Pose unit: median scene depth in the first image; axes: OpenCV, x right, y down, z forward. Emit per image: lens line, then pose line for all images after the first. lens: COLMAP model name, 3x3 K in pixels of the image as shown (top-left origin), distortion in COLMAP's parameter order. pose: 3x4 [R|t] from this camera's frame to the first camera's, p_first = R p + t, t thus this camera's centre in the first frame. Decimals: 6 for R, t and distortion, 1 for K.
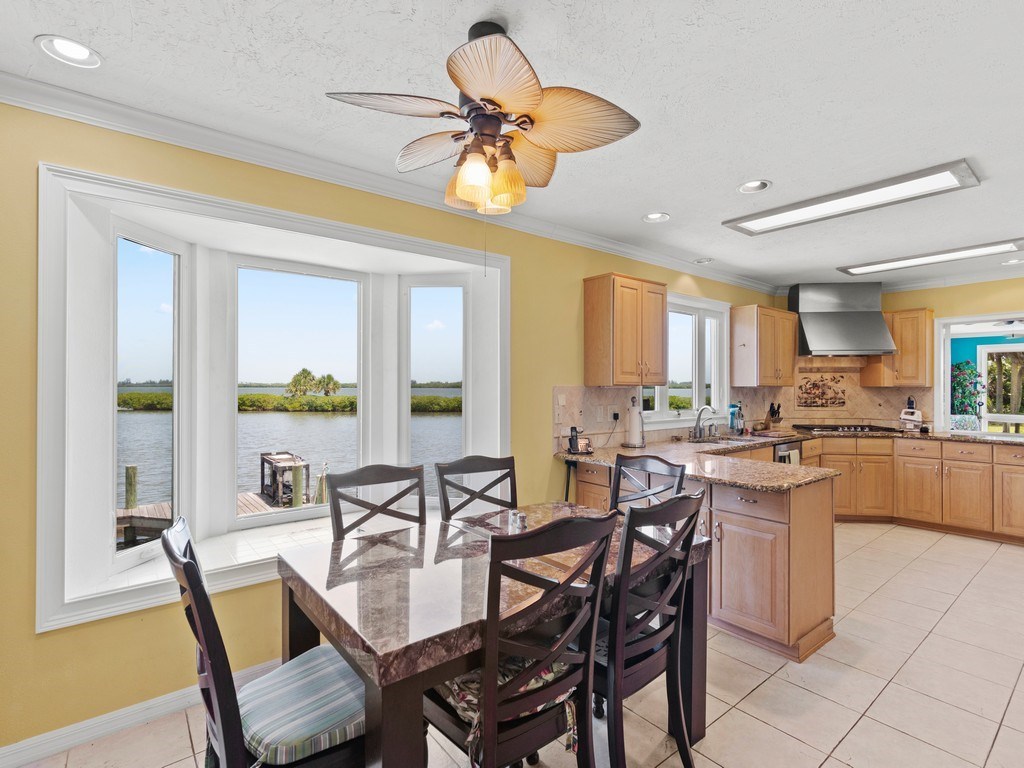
lens RADIAL K [[500.0, 0, 513.7], [0, 500.0, 387.5], [0, 0, 1]] dist [0.000382, 0.000062]
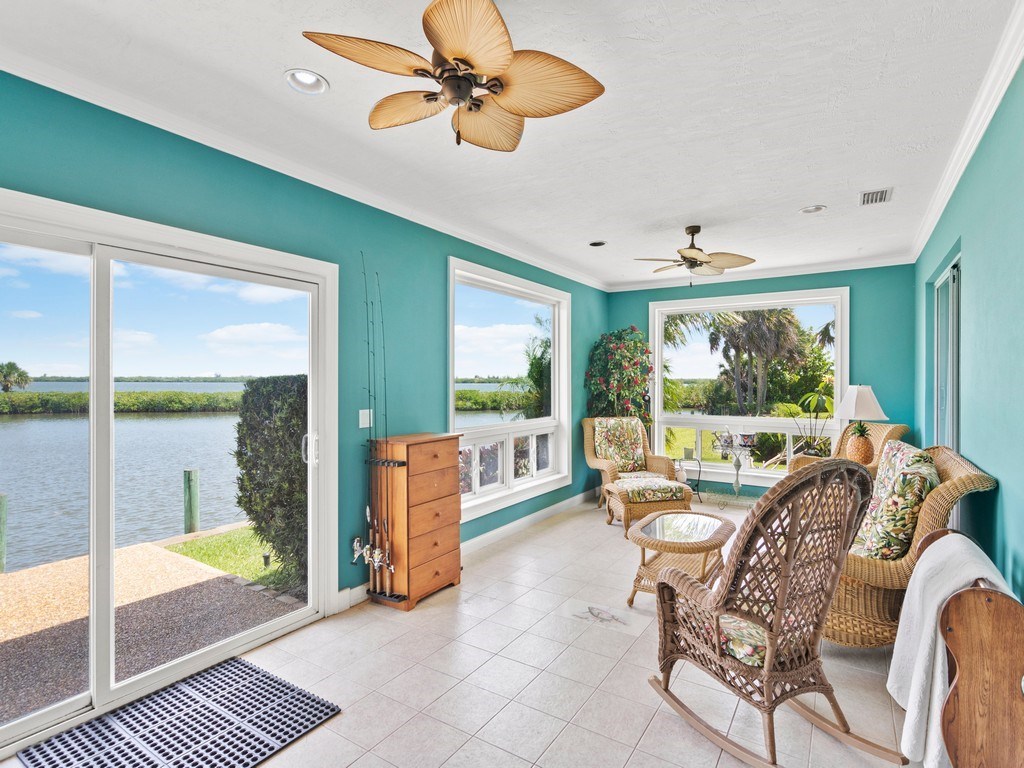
lens RADIAL K [[529.2, 0, 511.8], [0, 529.2, 385.6], [0, 0, 1]] dist [-0.010674, -0.000825]
pose [[0.955398, 0.001533, 0.295318, 1.281886], [-0.002954, 0.999986, 0.004366, 0.033485], [-0.295307, -0.005044, 0.955389, 0.966531]]
